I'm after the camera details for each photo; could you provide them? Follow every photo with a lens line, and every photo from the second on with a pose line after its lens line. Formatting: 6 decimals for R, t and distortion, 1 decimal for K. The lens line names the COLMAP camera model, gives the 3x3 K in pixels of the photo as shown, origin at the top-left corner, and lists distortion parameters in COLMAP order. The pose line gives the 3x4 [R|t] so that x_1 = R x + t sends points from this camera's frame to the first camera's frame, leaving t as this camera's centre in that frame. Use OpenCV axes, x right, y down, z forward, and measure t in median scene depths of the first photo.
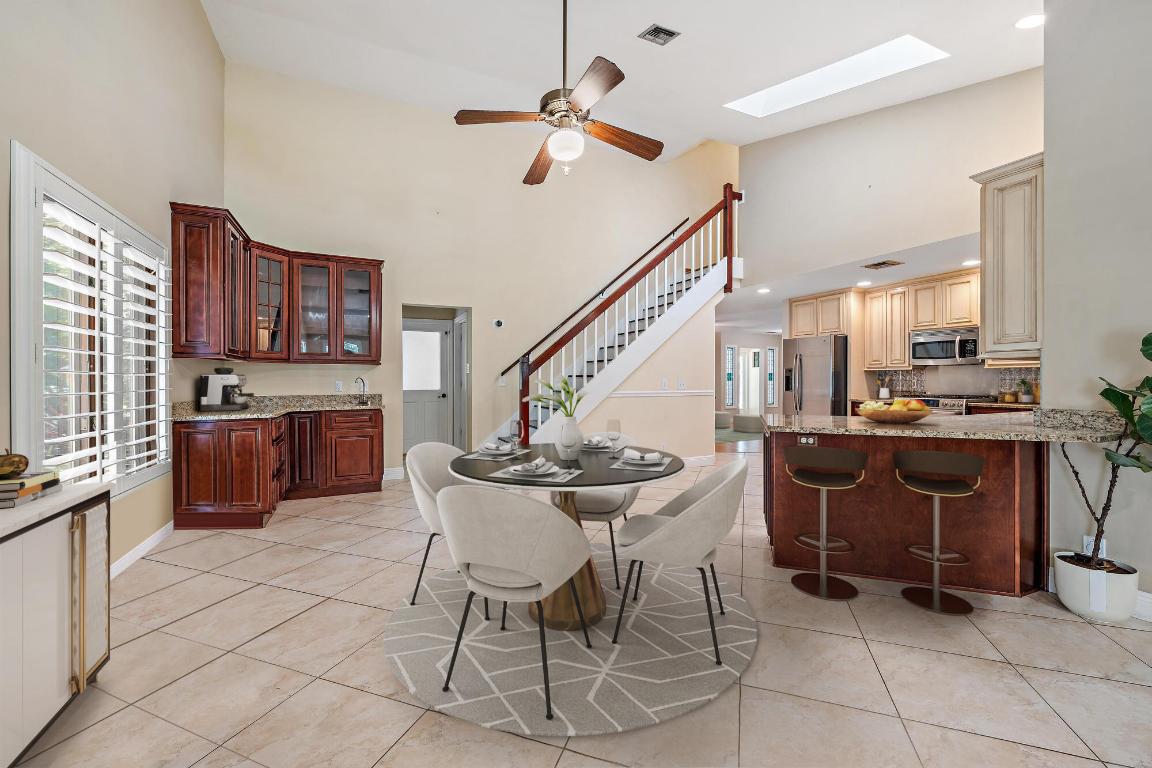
lens RADIAL K [[476.9, 0, 578.5], [0, 476.9, 384.7], [0, 0, 1]] dist [0.011885, -0.000076]
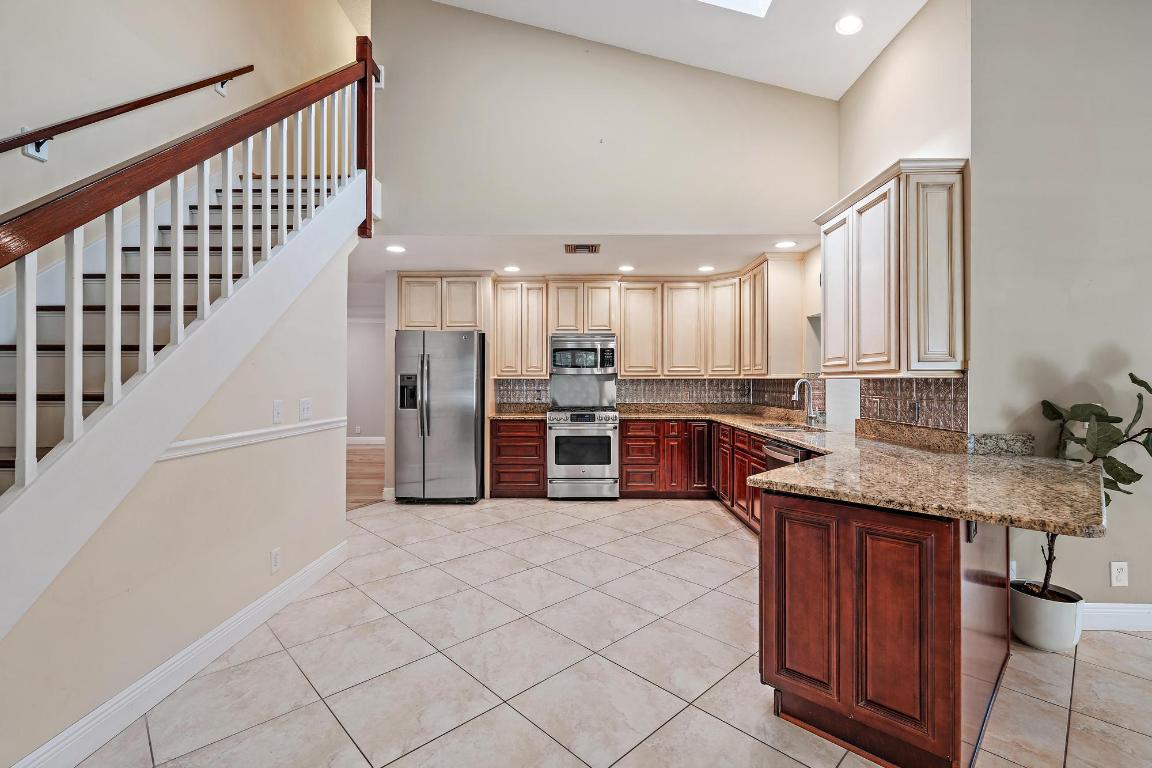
lens RADIAL K [[510.1, 0, 571.8], [0, 510.1, 381.5], [0, 0, 1]] dist [-0.002329, -0.000377]
pose [[0.451462, 0.000164, 0.892290, -0.117696], [0.006001, 0.999977, -0.003220, -0.024097], [-0.892270, 0.006809, 0.451450, 0.568389]]
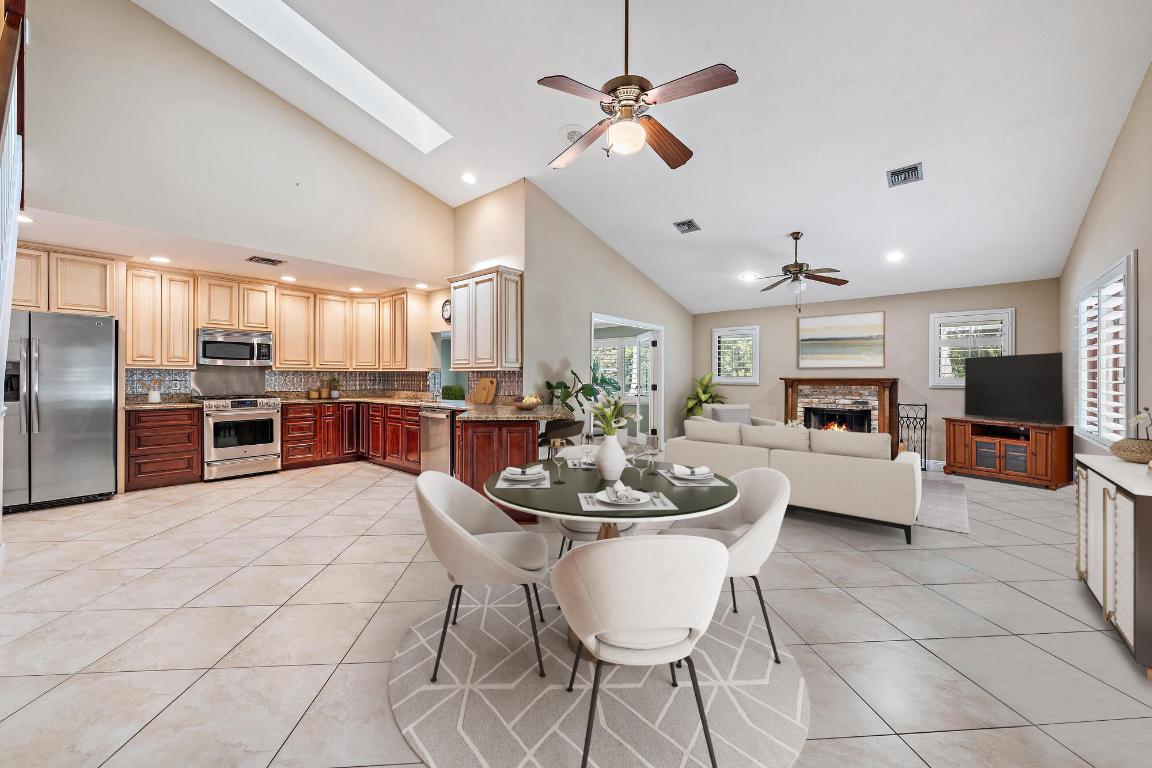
lens RADIAL K [[456.4, 0, 580.5], [0, 456.4, 377.3], [0, 0, 1]] dist [-0.000344, -0.000152]
pose [[-0.413492, 0.001327, 0.910507, -0.411255], [0.004517, 0.999990, 0.000594, -0.013842], [-0.910497, 0.004358, -0.413493, 0.724125]]
